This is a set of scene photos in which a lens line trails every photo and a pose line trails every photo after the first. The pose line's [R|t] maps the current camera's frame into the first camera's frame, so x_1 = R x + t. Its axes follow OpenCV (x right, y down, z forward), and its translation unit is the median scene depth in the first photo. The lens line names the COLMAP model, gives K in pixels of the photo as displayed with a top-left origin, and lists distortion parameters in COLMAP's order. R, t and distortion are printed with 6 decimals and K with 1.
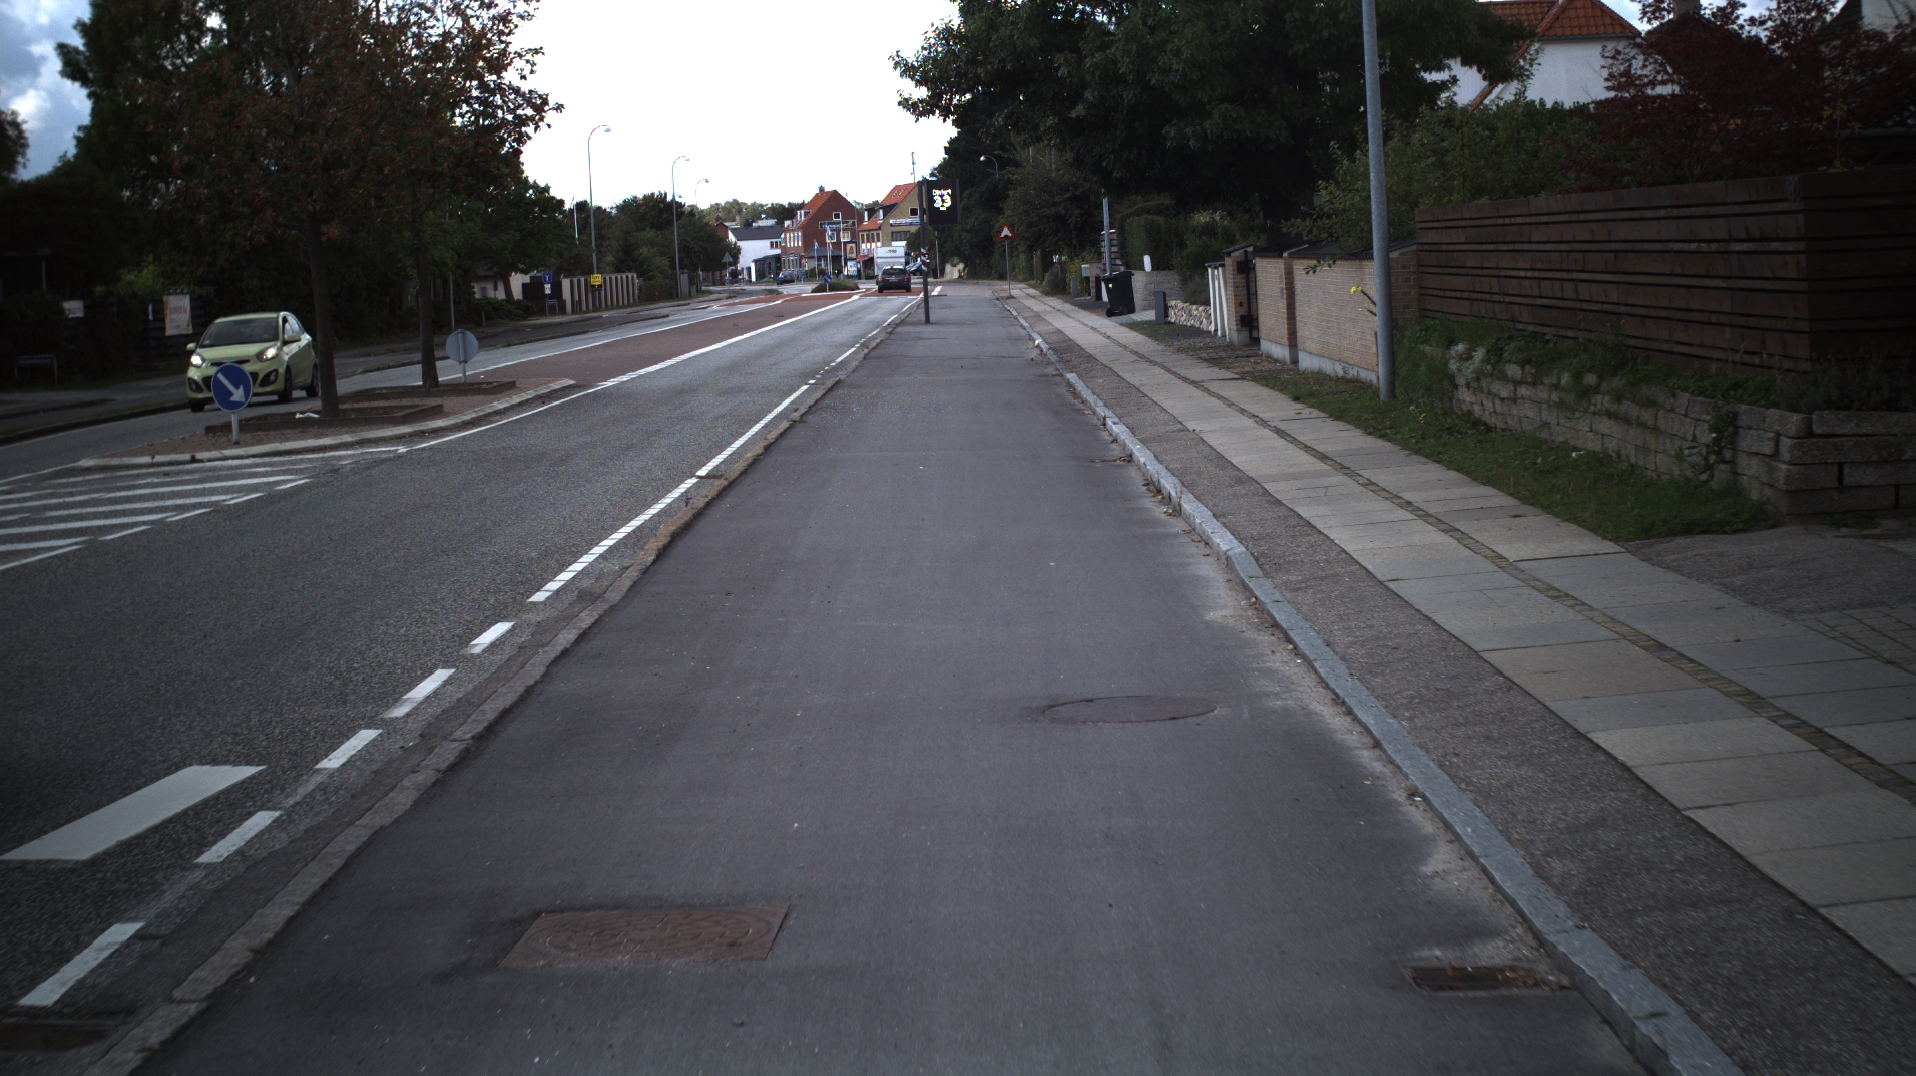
lens RADIAL K [[3139.5, 0, 958.0], [0, 3139.5, 538.0], [0, 0, 1]] dist [-0.256528, 0.223236]
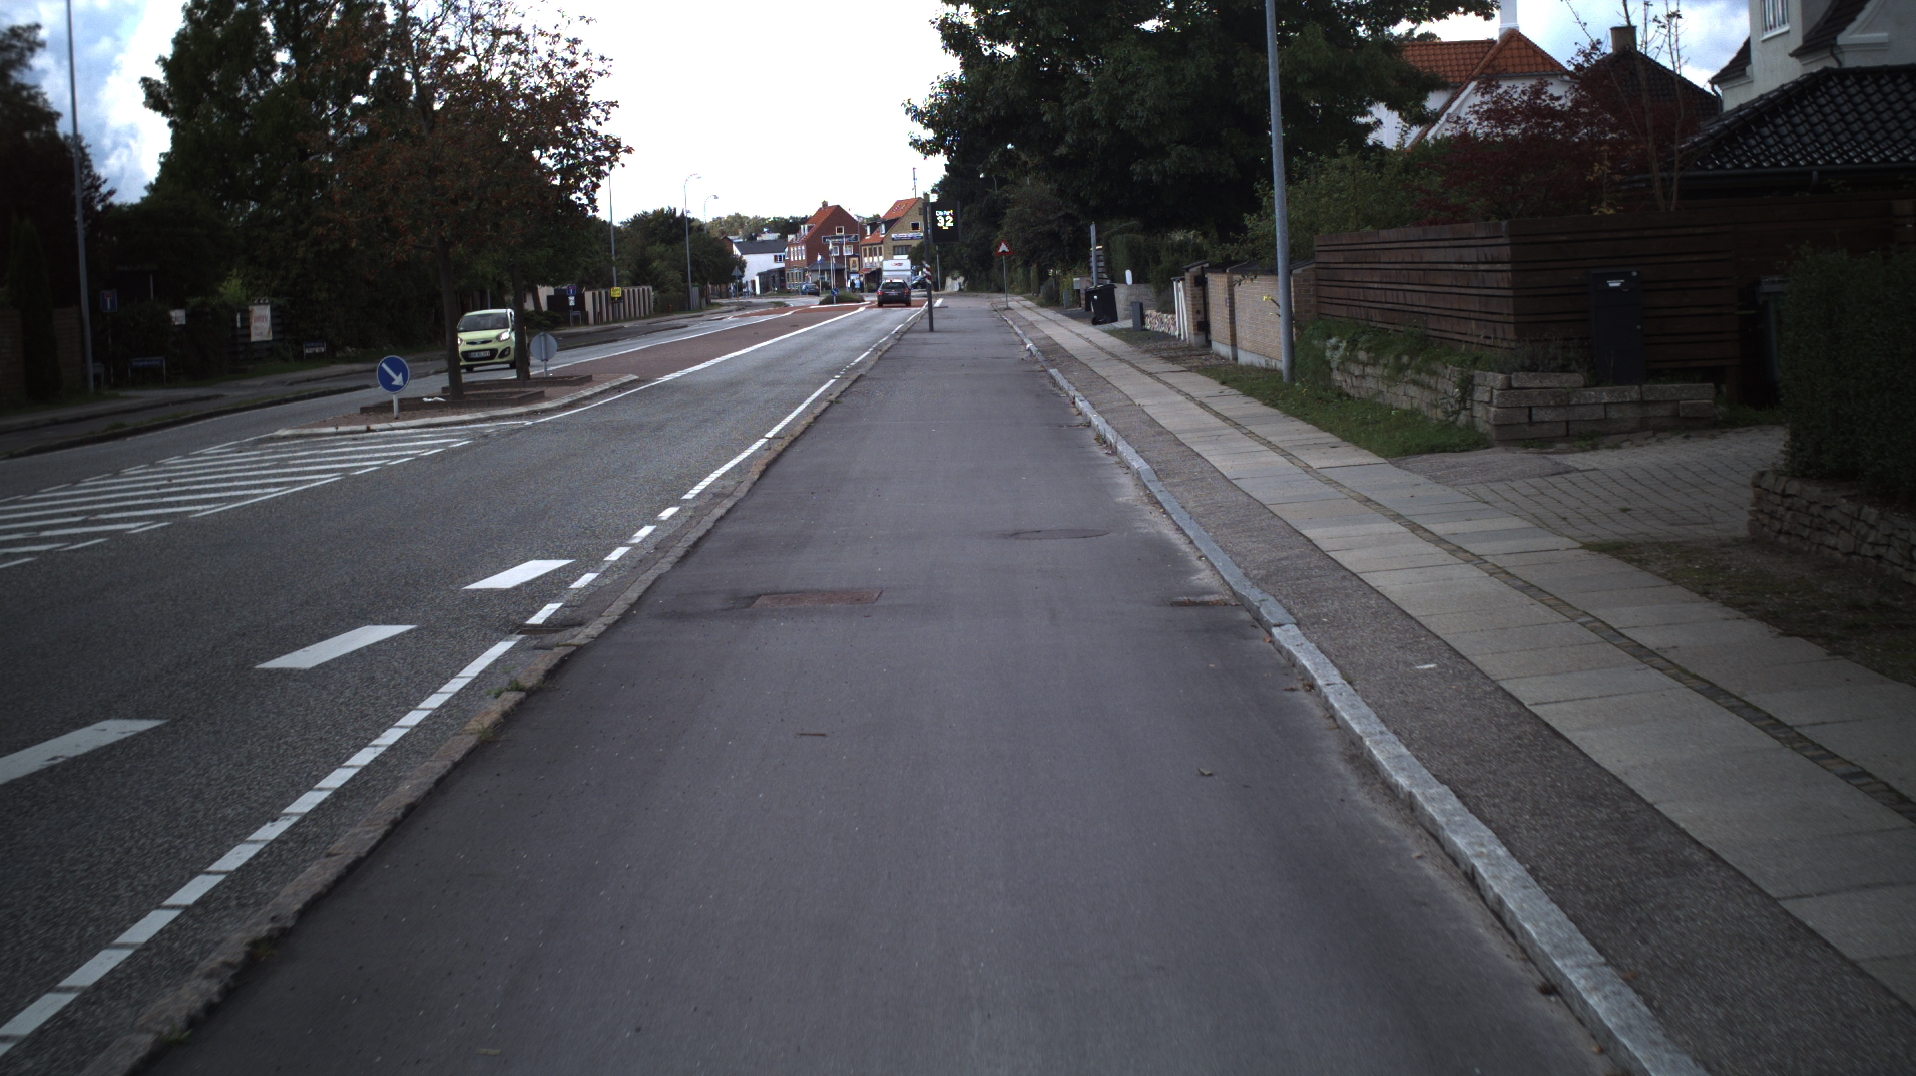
lens RADIAL K [[3139.5, 0, 958.0], [0, 3139.5, 538.0], [0, 0, 1]] dist [-0.256528, 0.223236]
pose [[1.000000, -0.000285, -0.000003, -0.000600], [0.000285, 0.999991, -0.004153, 0.015087], [0.000005, 0.004153, 0.999991, -0.177312]]
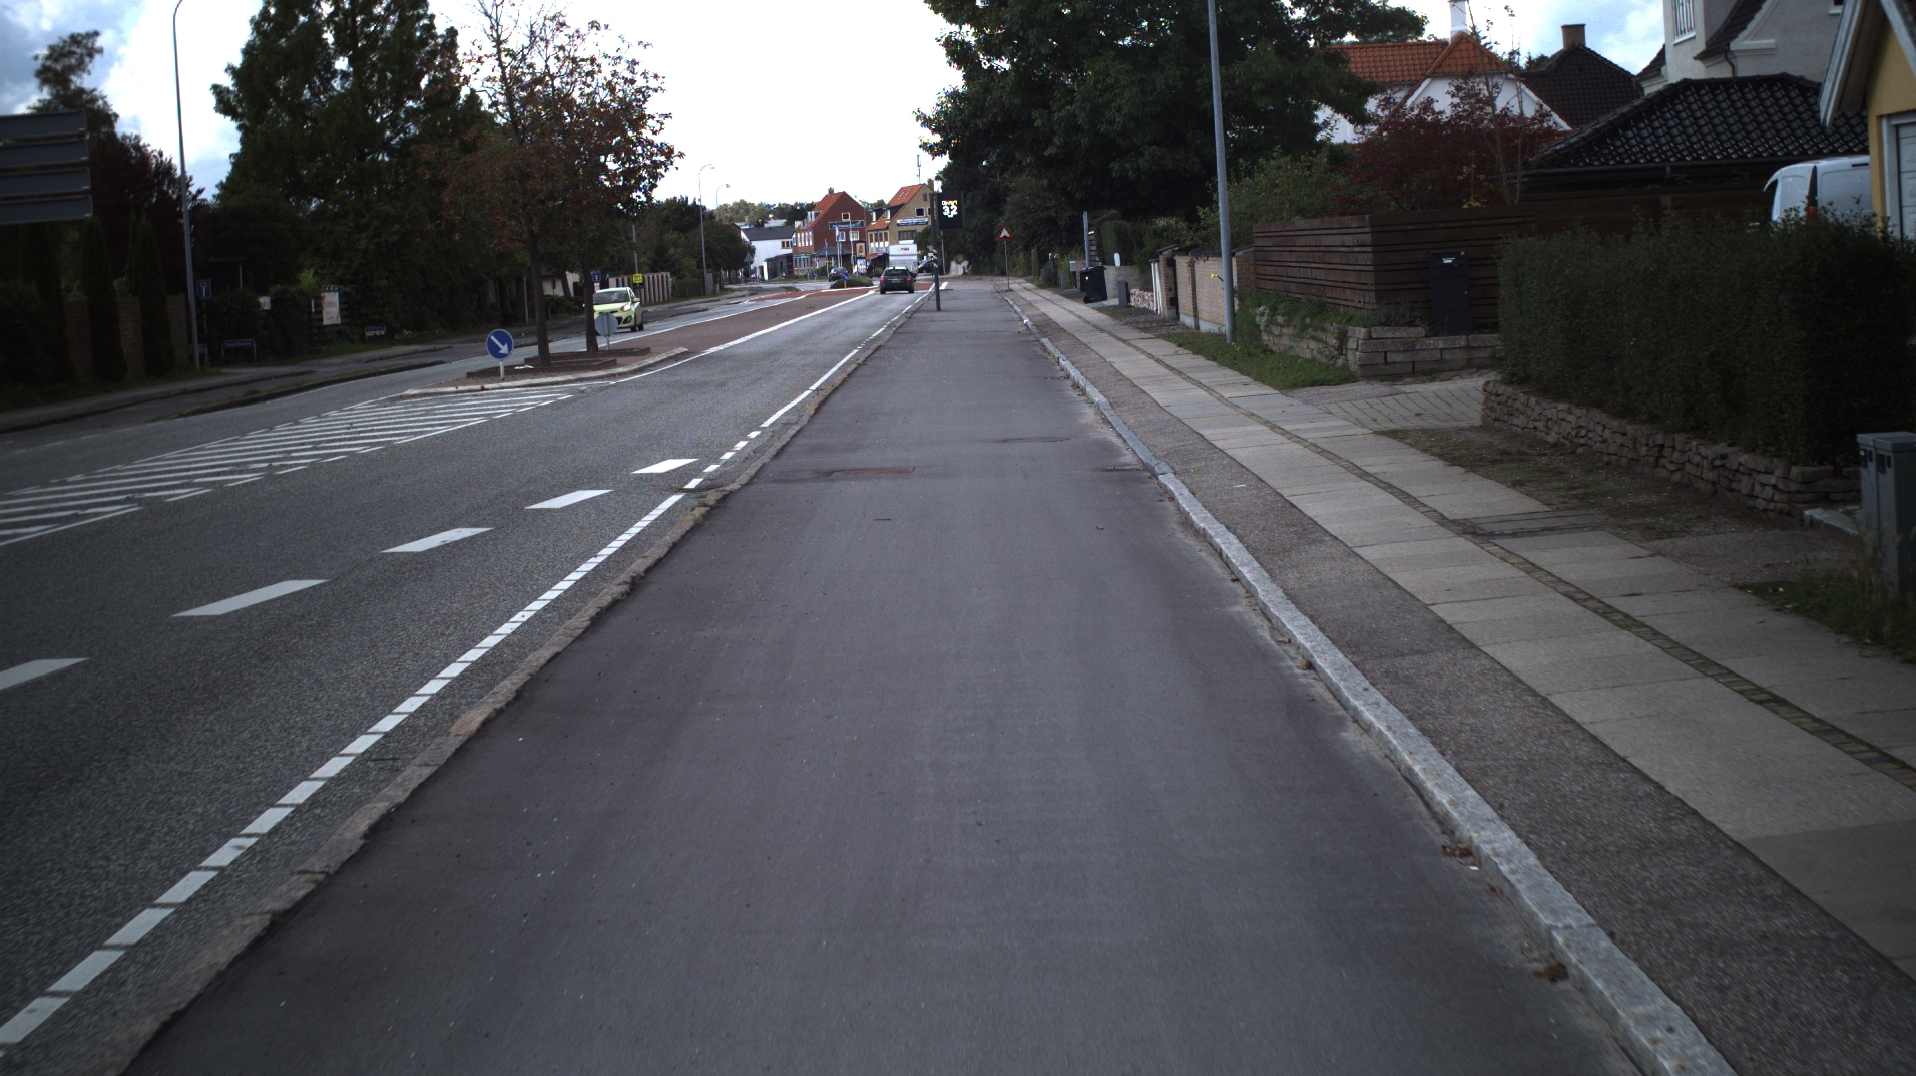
lens RADIAL K [[3139.5, 0, 958.0], [0, 3139.5, 538.0], [0, 0, 1]] dist [-0.256528, 0.223236]
pose [[0.999955, -0.009215, -0.002094, -0.000759], [0.009217, 0.999957, 0.000854, 0.030680], [0.002086, -0.000874, 0.999997, -0.353840]]
